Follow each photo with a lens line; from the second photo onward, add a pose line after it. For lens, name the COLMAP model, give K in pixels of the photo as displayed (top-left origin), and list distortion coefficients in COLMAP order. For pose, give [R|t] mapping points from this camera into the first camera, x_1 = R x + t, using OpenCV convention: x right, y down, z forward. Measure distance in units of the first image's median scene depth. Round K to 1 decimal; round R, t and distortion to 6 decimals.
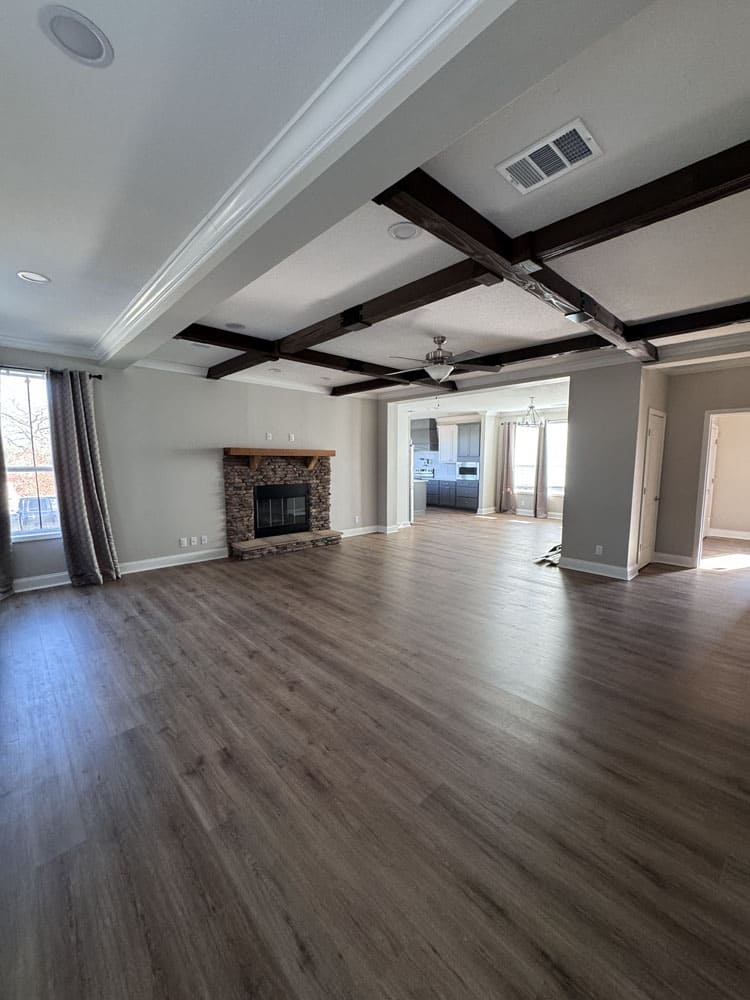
lens RADIAL K [[401.8, 0, 379.8], [0, 401.8, 502.2], [0, 0, 1]] dist [-0.000993, -0.000359]
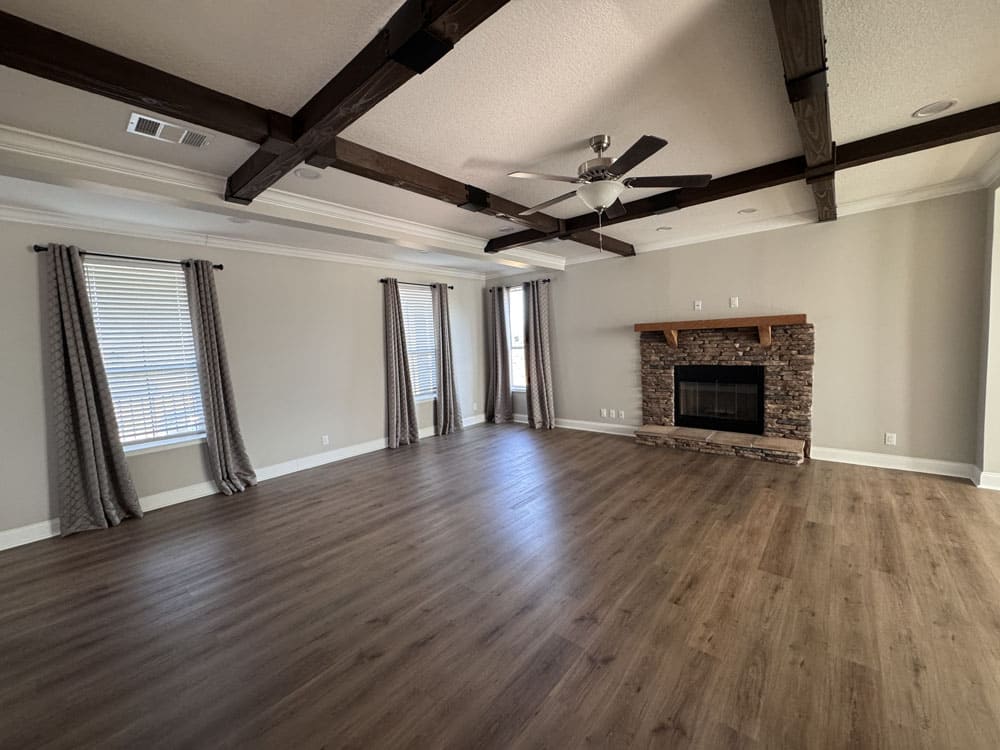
lens RADIAL K [[401.8, 0, 500.1], [0, 401.8, 377.9], [0, 0, 1]] dist [-0.000993, -0.000359]
pose [[0.090147, 0.084632, -0.992326, 0.521923], [-0.059249, 0.995074, 0.079484, -0.060347], [0.994165, 0.051629, 0.094717, 0.550315]]
